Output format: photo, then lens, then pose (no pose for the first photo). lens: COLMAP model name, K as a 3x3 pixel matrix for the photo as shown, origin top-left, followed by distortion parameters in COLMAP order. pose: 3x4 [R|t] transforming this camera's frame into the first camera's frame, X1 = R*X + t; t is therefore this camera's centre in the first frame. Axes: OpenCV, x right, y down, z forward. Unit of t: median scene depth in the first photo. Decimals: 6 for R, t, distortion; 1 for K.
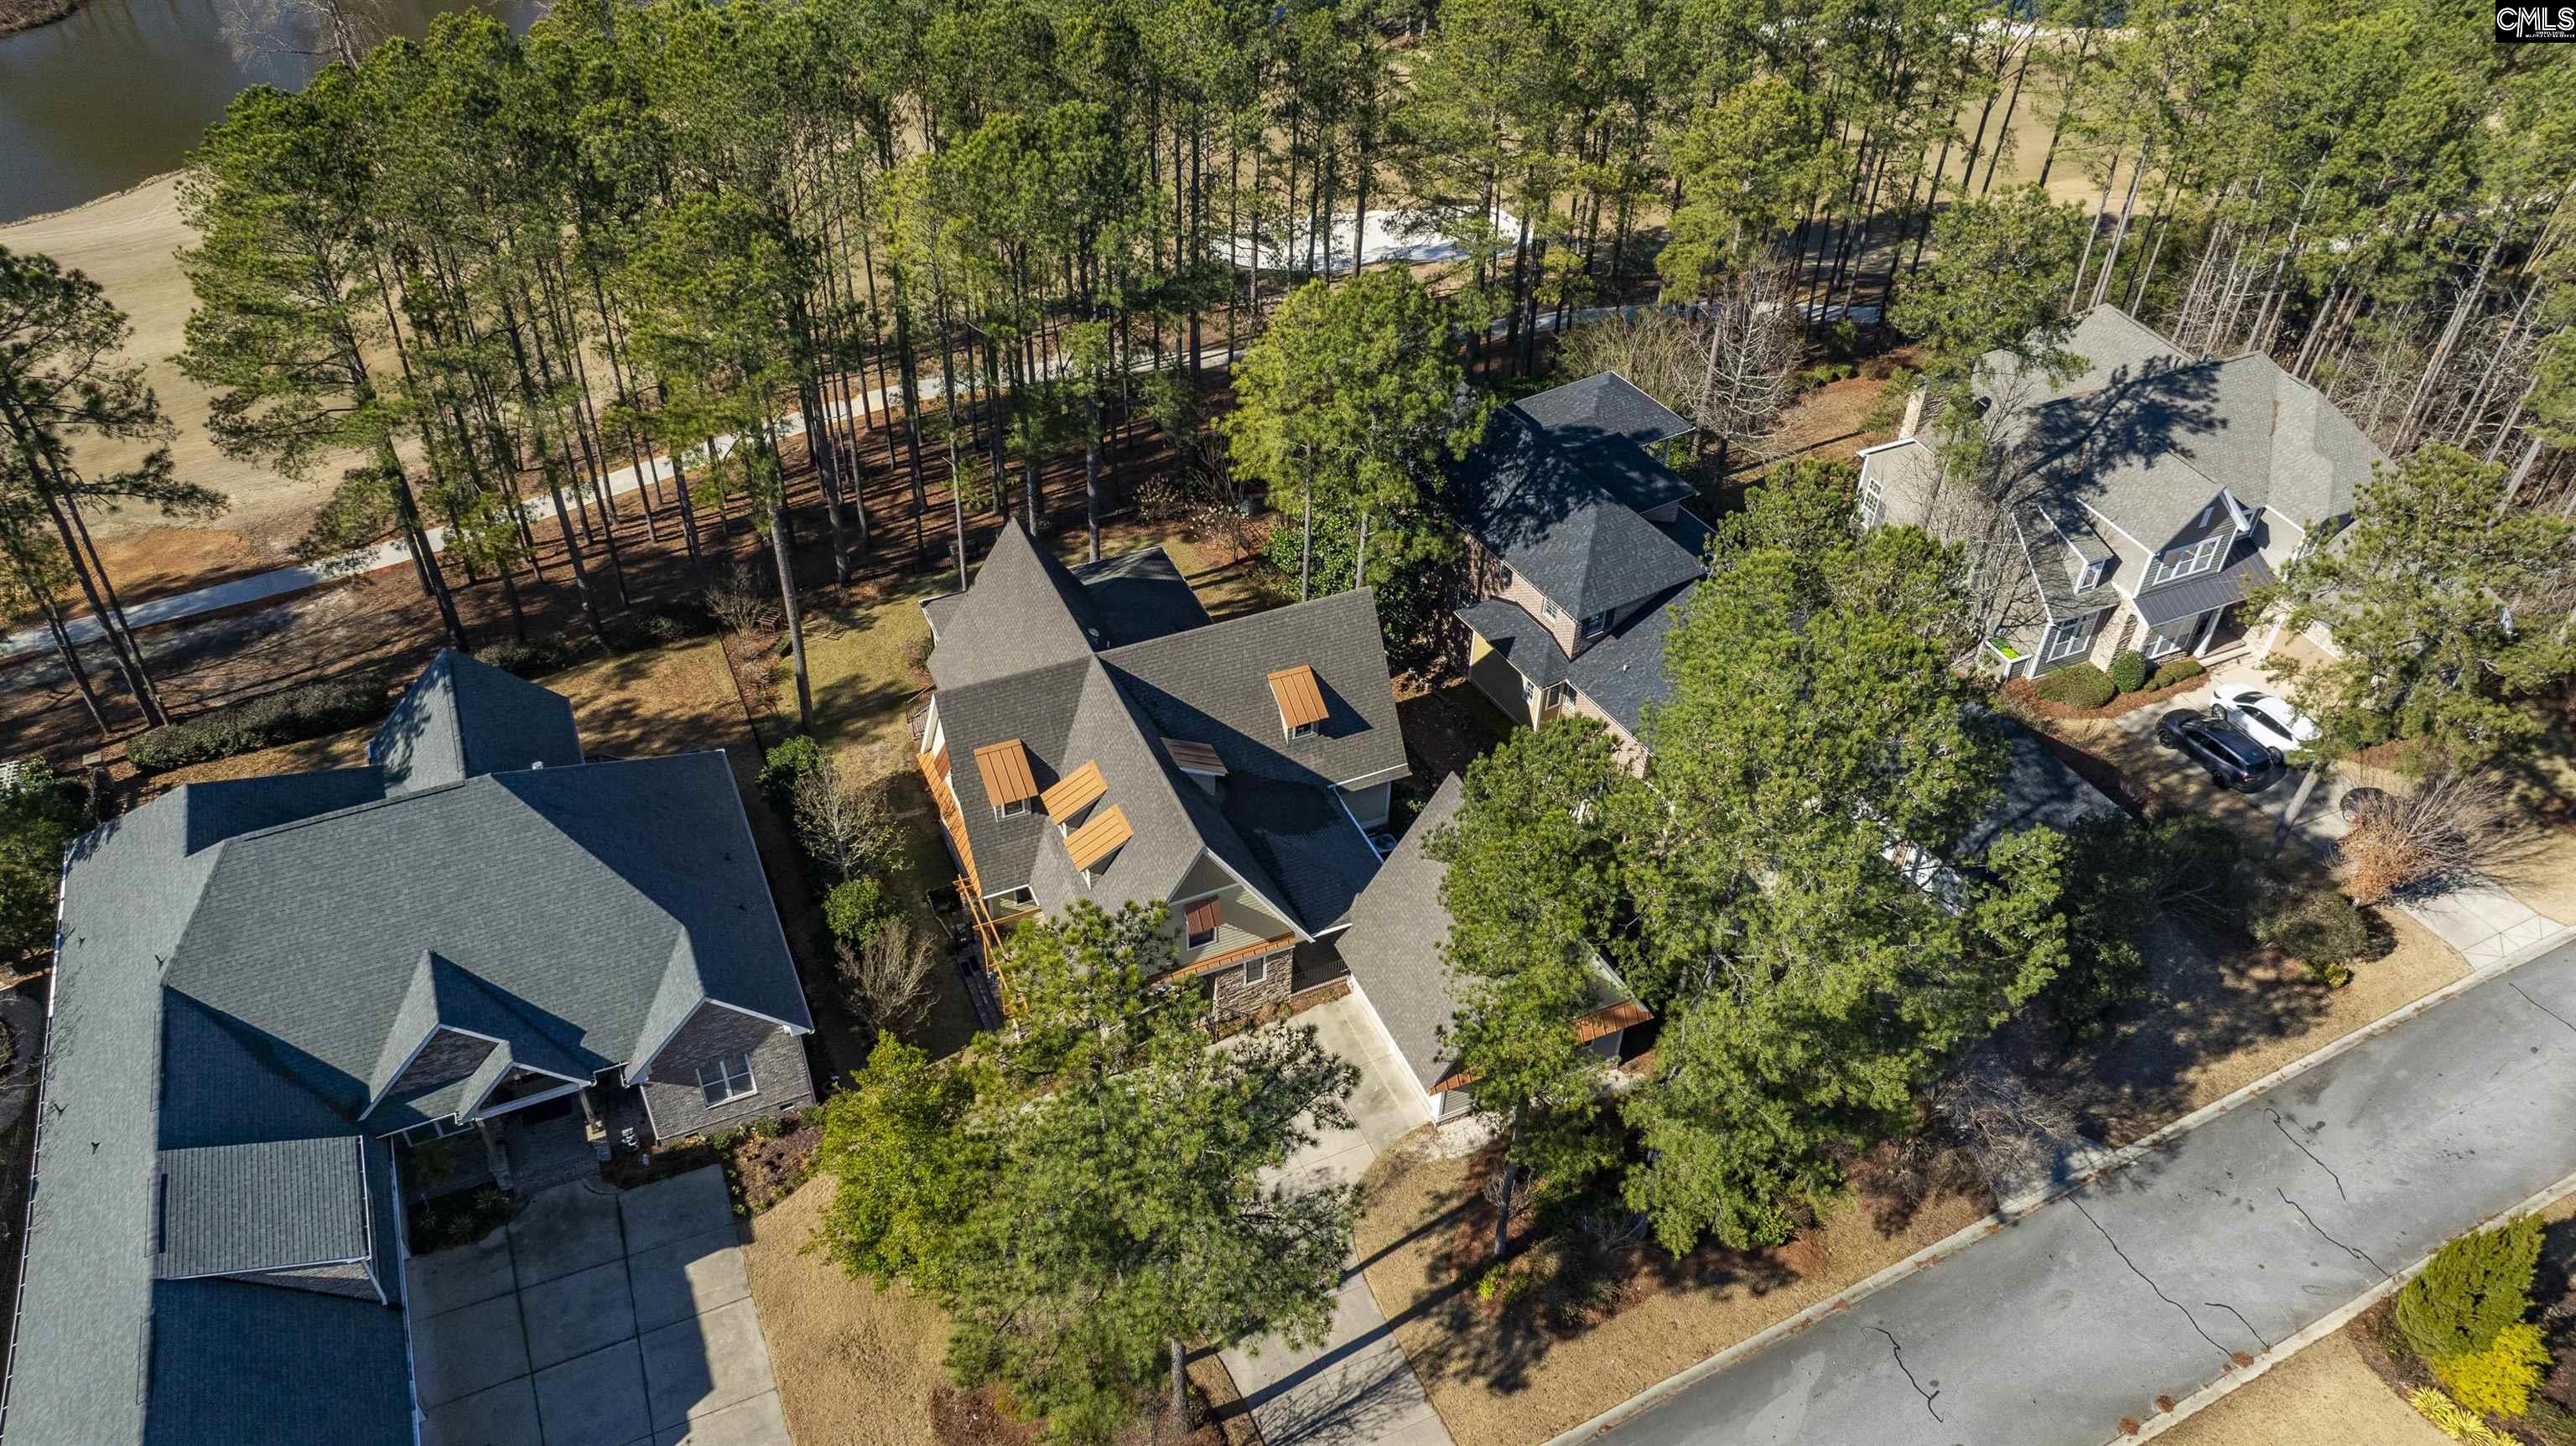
lens RADIAL K [[1787.0, 0, 1288.0], [0, 1787.0, 723.0], [0, 0, 1]] dist [-0.015267, 0.000252]
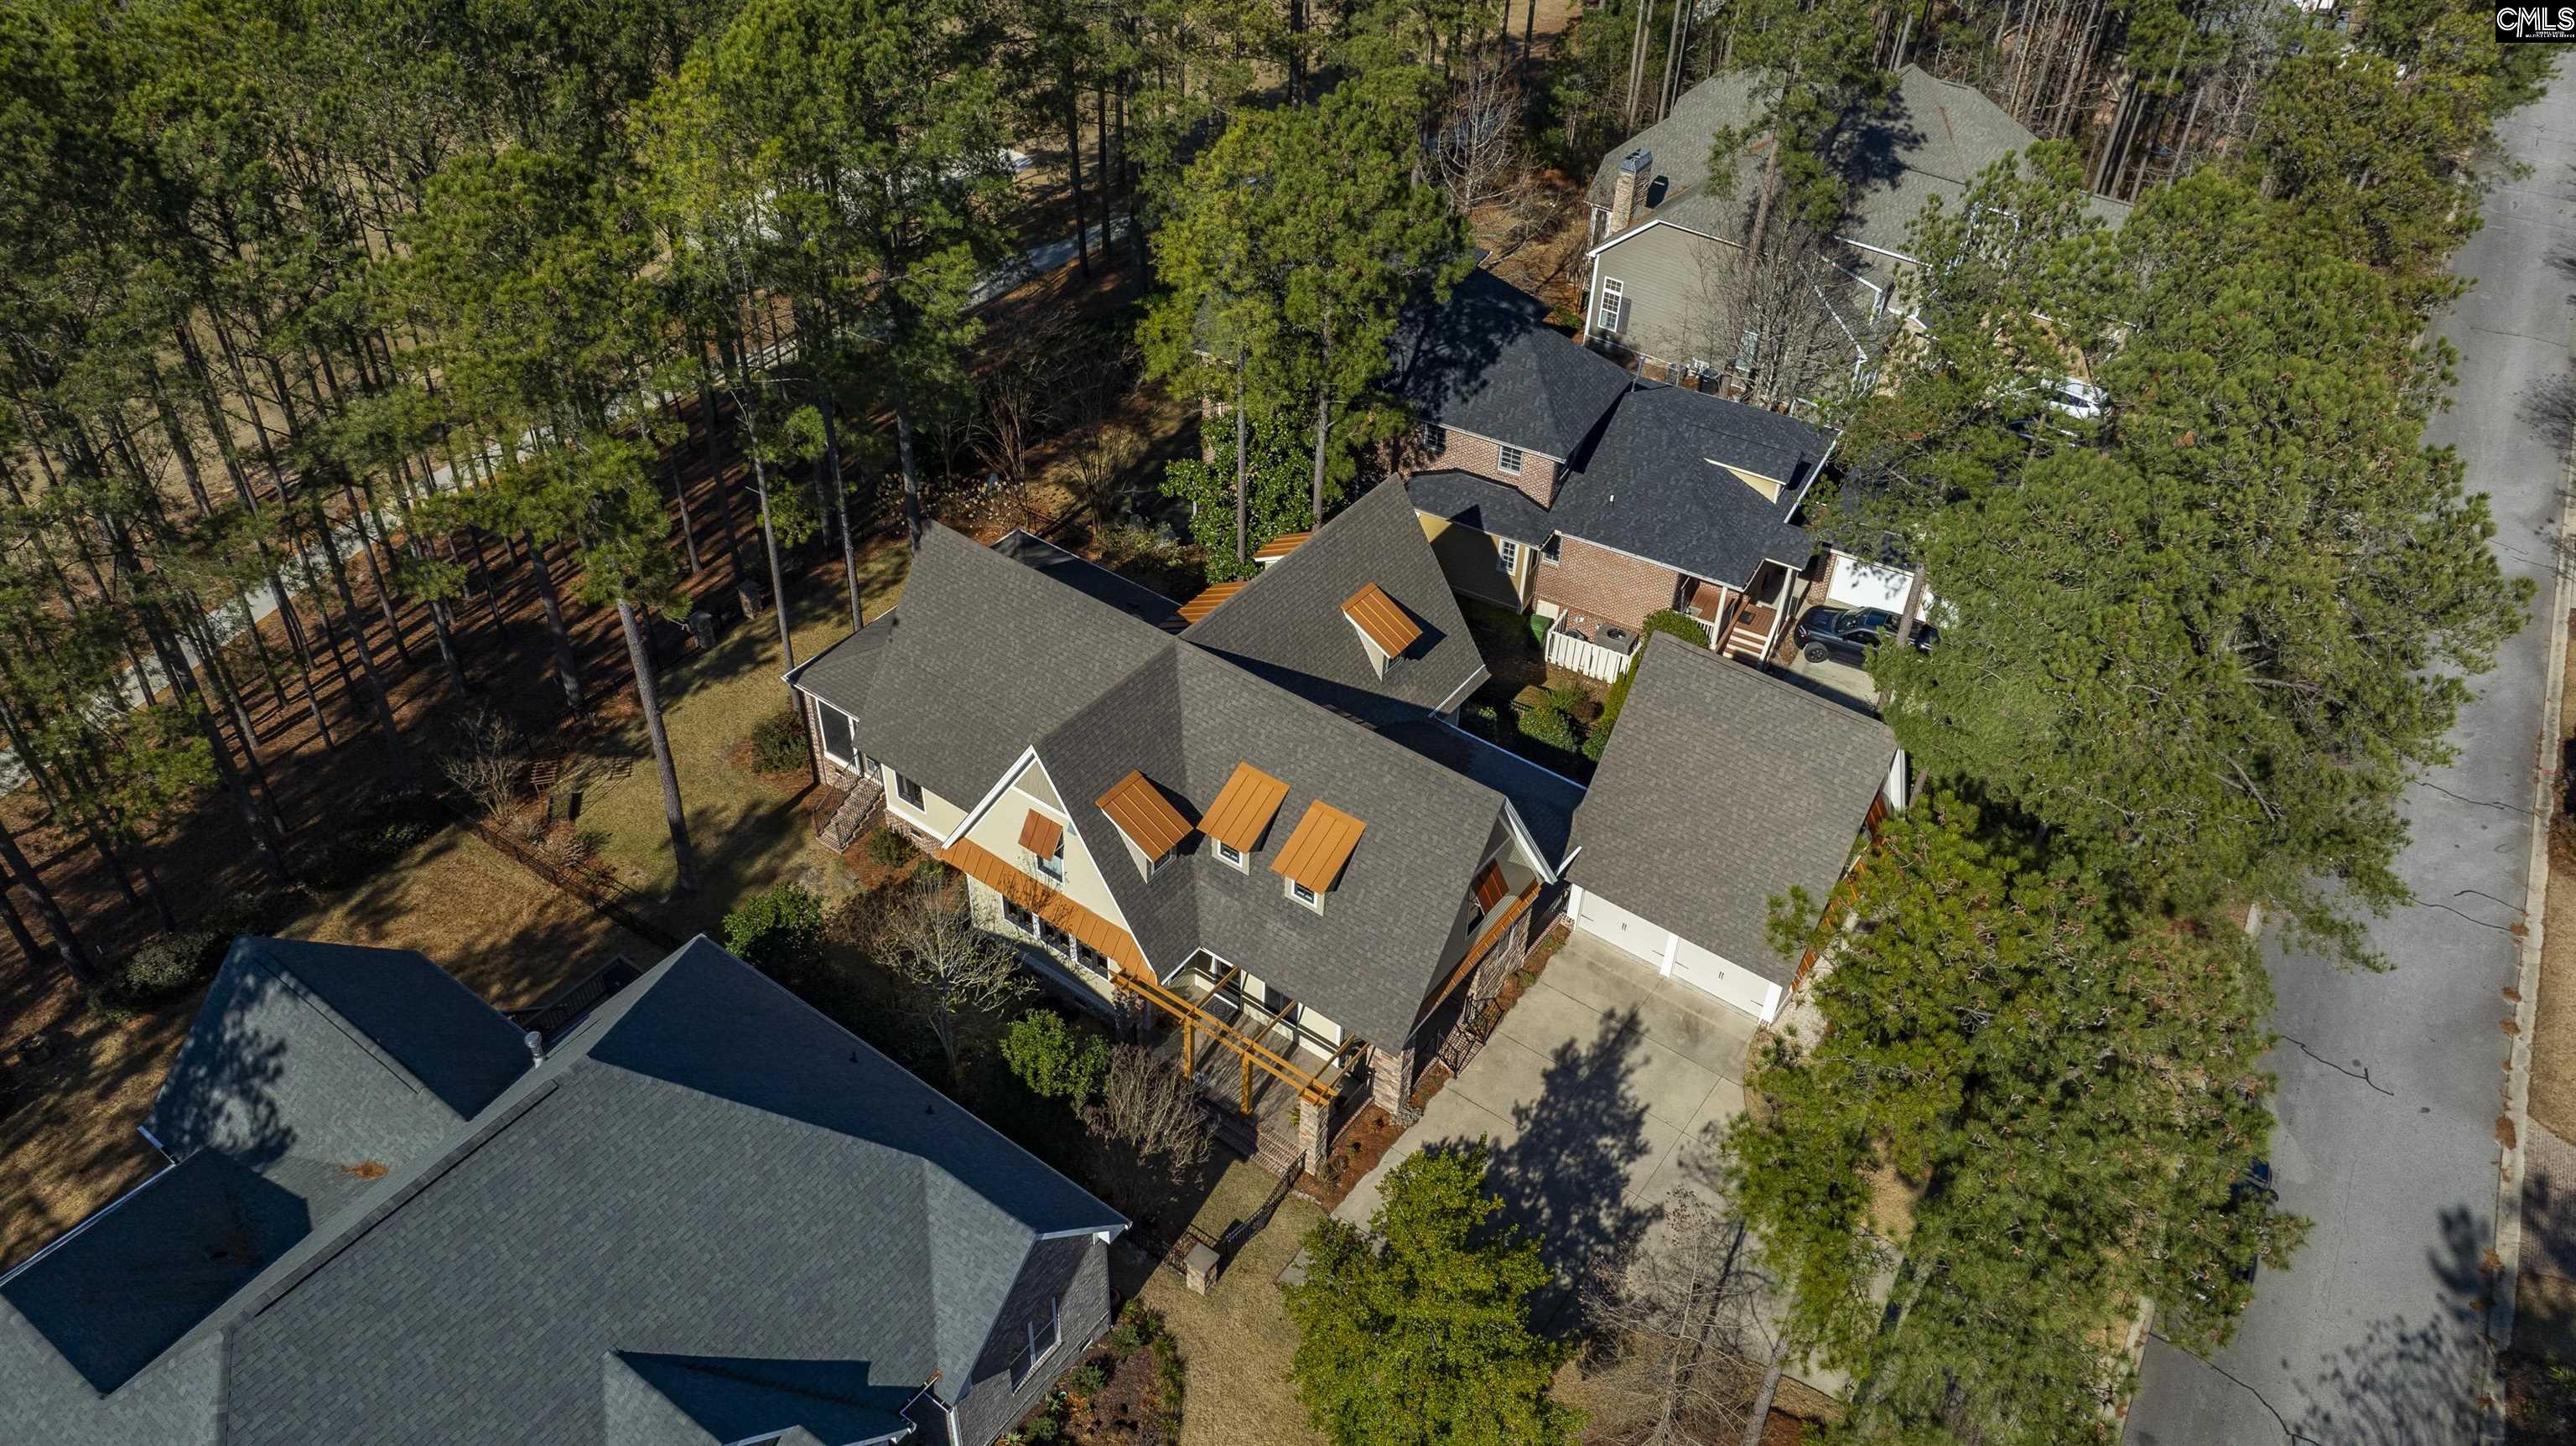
lens RADIAL K [[1787.0, 0, 1288.0], [0, 1787.0, 723.0], [0, 0, 1]] dist [-0.015267, 0.000252]
pose [[0.868338, -0.313452, 0.384365, -0.345661], [0.310842, 0.947827, 0.070720, -0.039964], [-0.386479, 0.058068, 0.920469, 0.249112]]
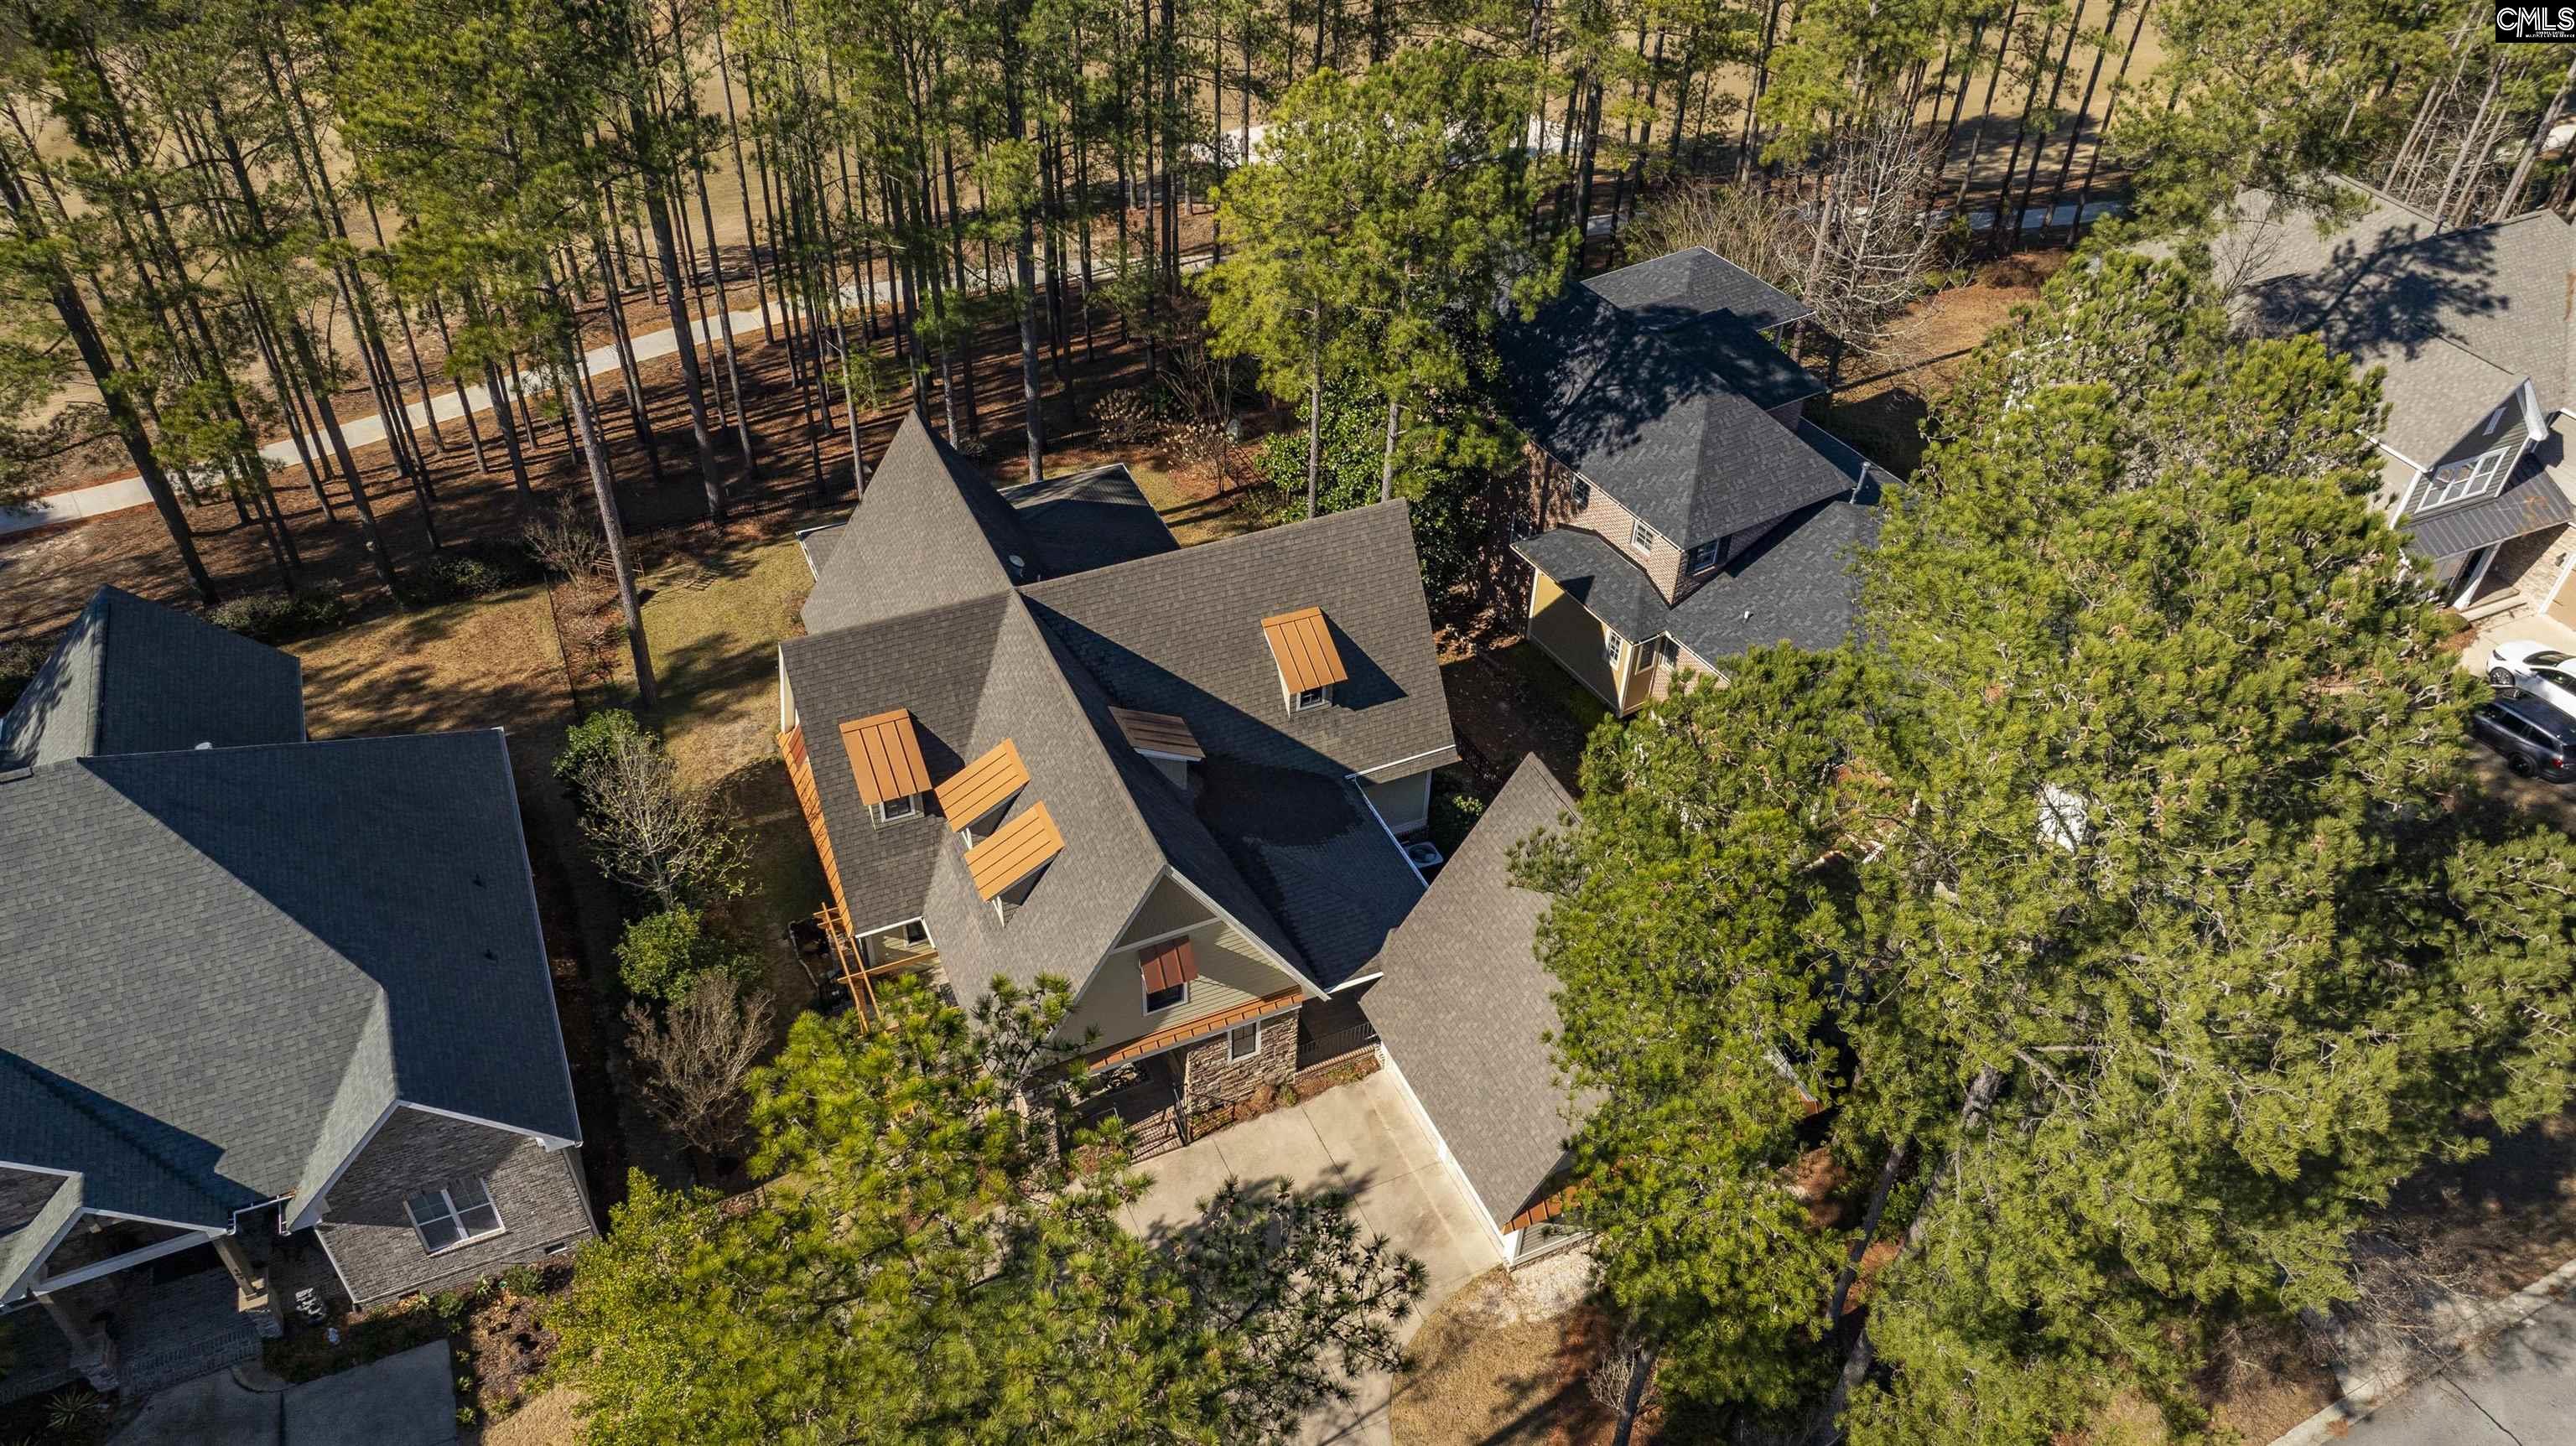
lens RADIAL K [[1787.0, 0, 1288.0], [0, 1787.0, 723.0], [0, 0, 1]] dist [-0.015267, 0.000252]
pose [[0.999993, -0.003181, 0.002145, -0.002225], [0.003180, 0.999995, 0.000219, 0.013269], [-0.002145, -0.000212, 0.999998, 0.272370]]
